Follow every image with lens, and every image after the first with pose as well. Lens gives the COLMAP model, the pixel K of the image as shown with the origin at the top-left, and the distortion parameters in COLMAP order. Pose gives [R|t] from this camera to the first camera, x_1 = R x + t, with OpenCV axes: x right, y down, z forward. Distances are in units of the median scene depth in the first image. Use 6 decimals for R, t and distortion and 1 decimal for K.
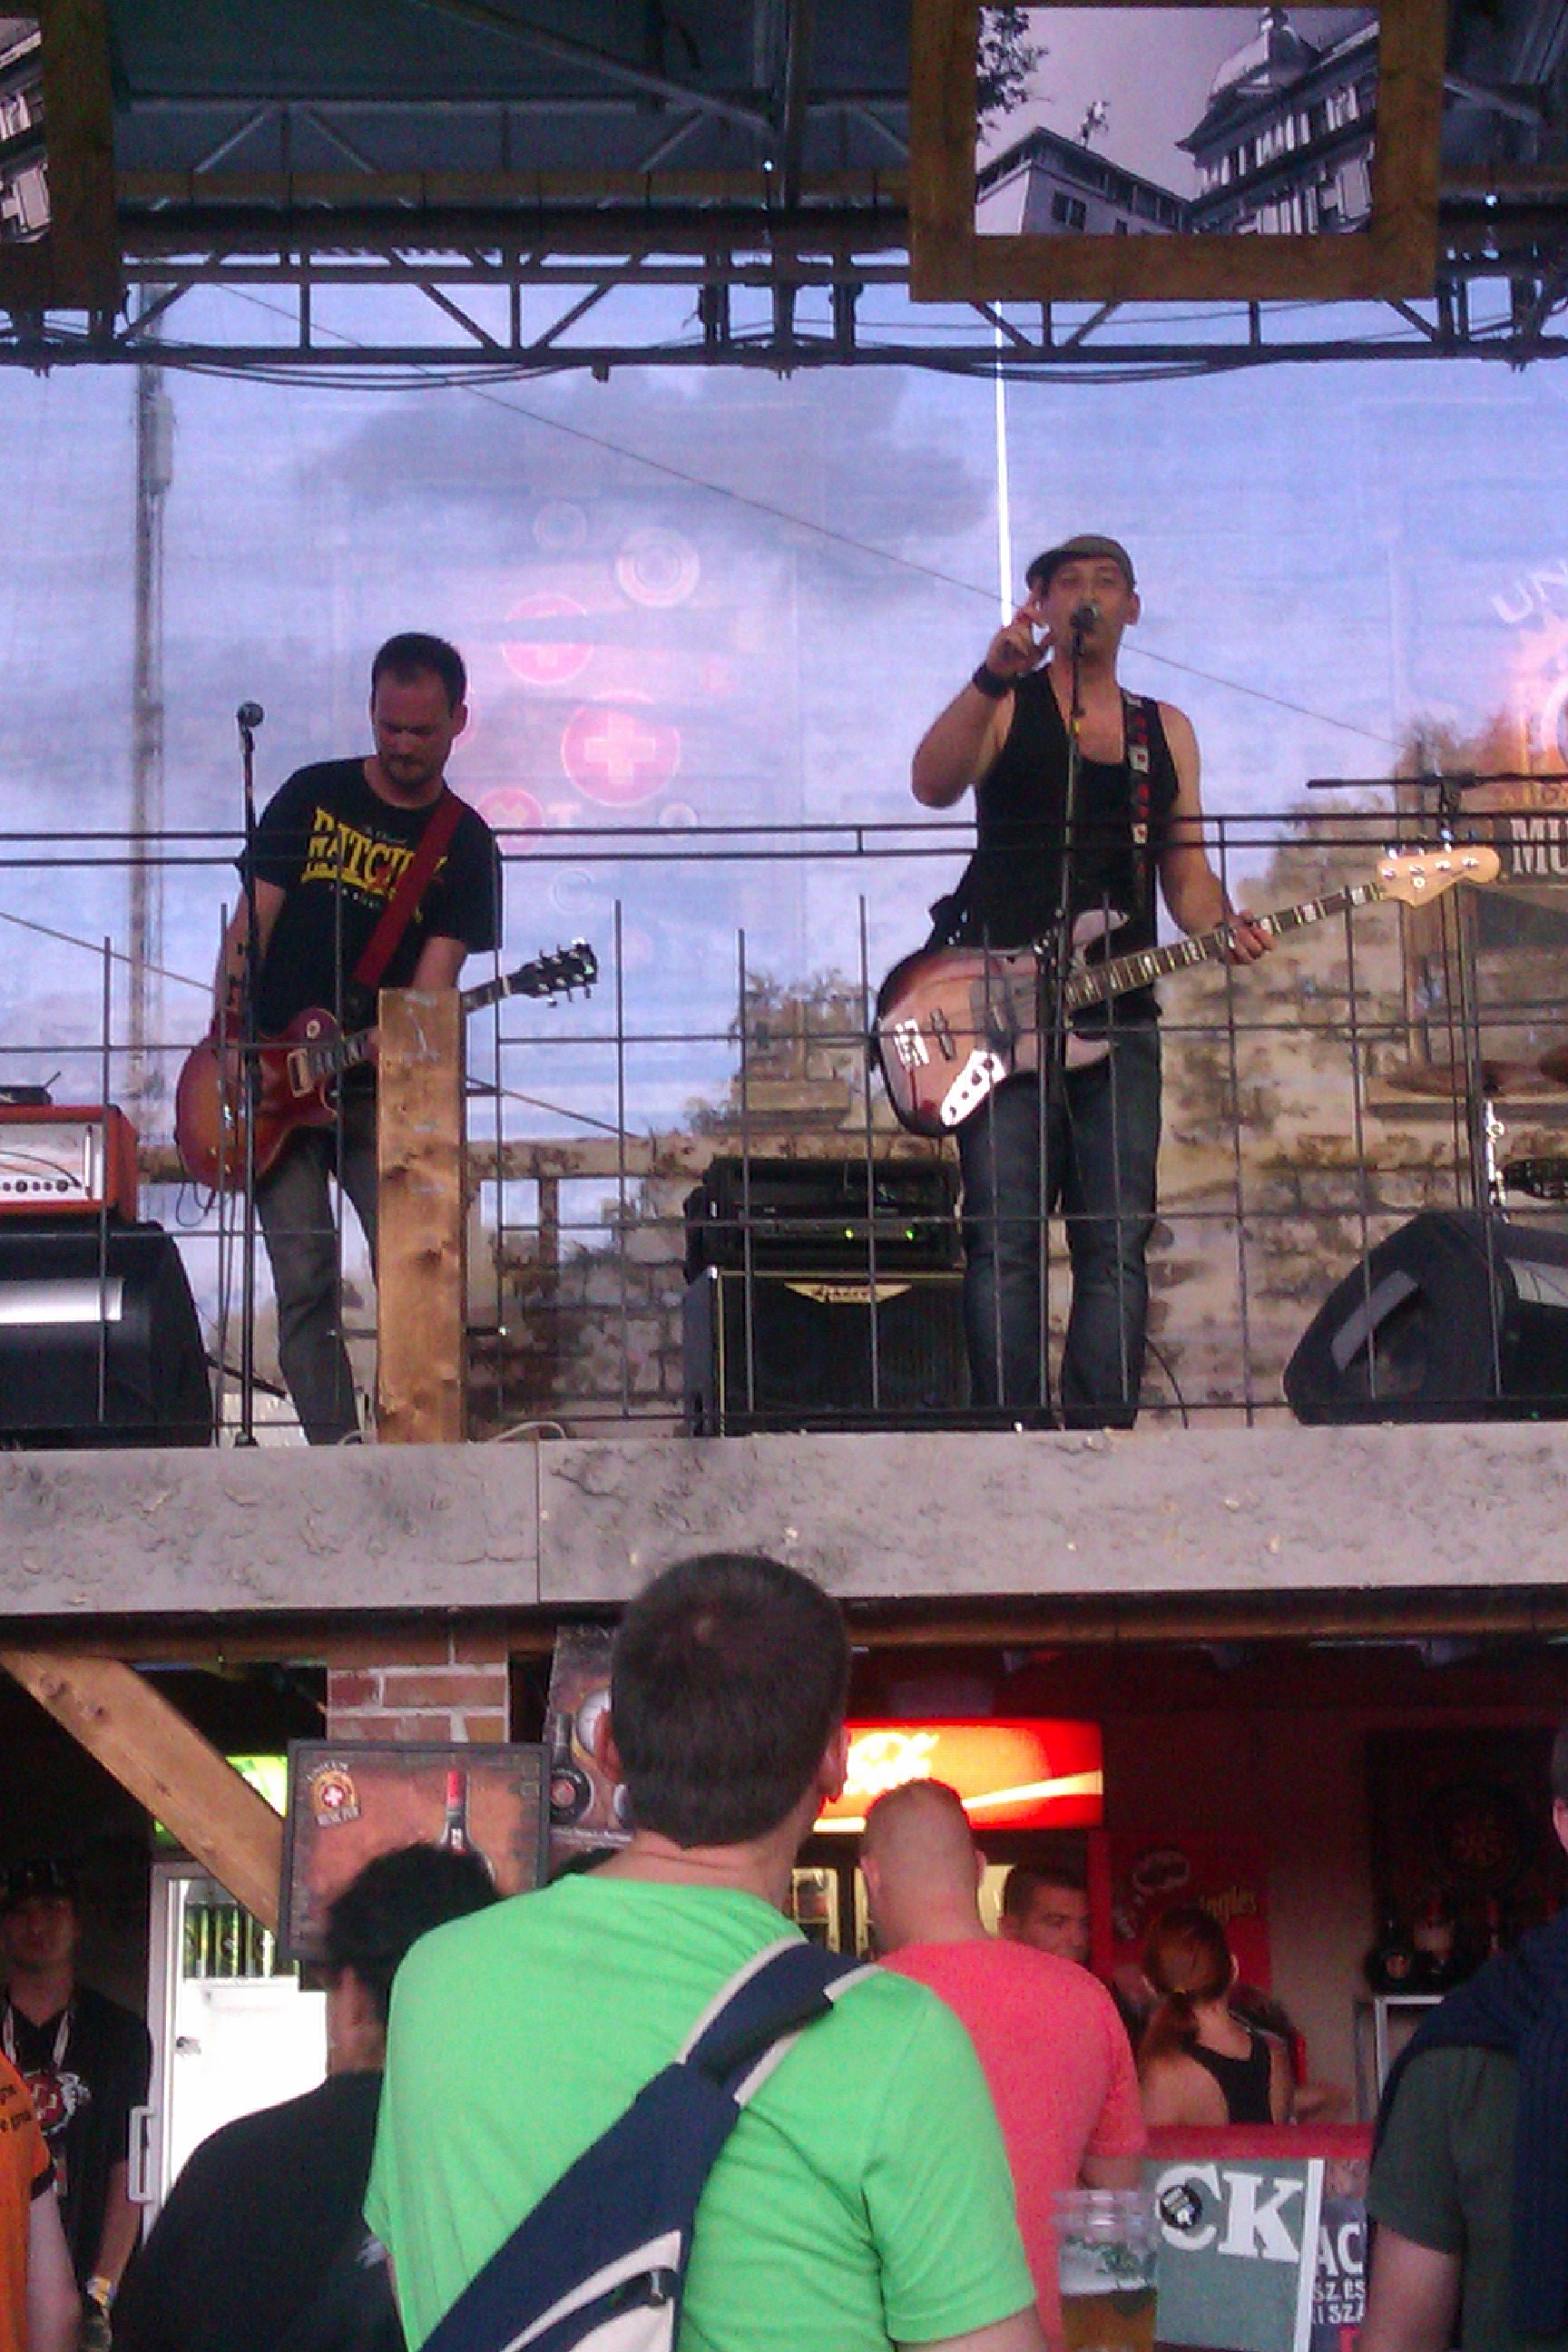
lens RADIAL K [[3350.6, 0, 784.0], [0, 3350.6, 1176.0], [0, 0, 1]] dist [-0.148359, 1.192379]
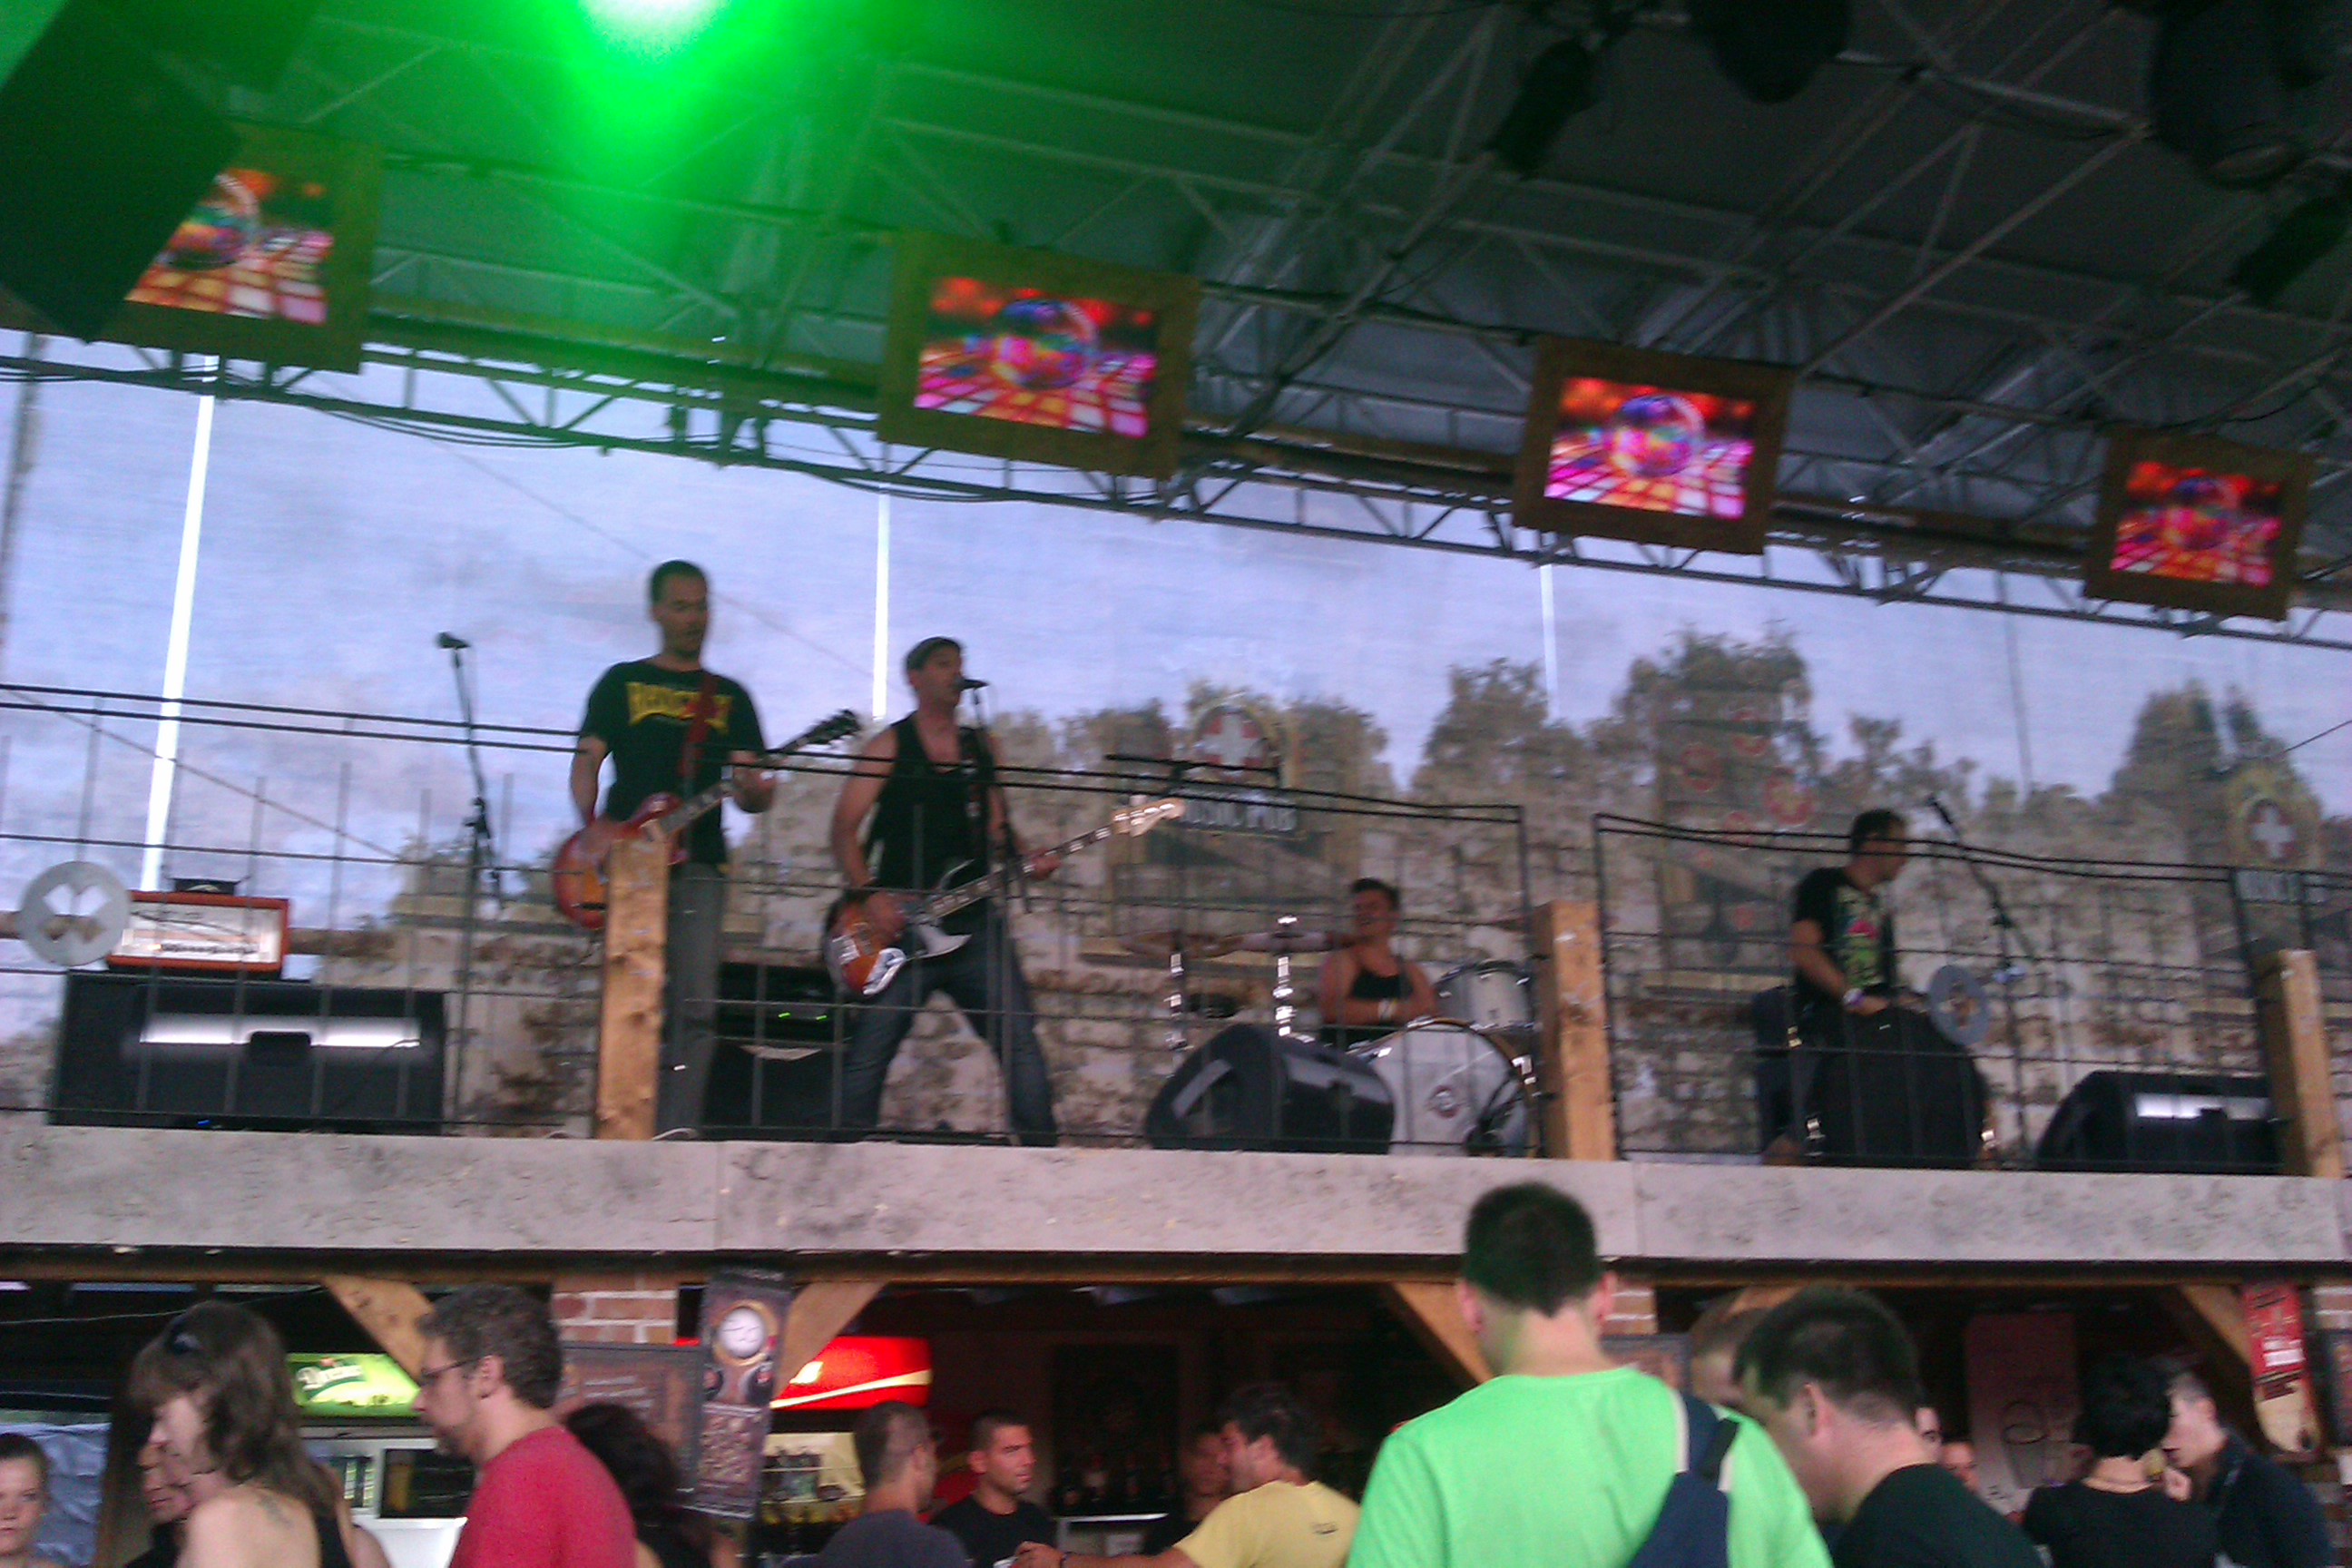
lens RADIAL K [[2079.8, 0, 1176.0], [0, 2079.8, 784.0], [0, 0, 1]] dist [0.071034, -0.236472]
pose [[0.953442, 0.089040, 0.288134, -0.149731], [-0.059950, 0.992312, -0.108271, 0.007225], [-0.295559, 0.085957, 0.951450, 0.013746]]
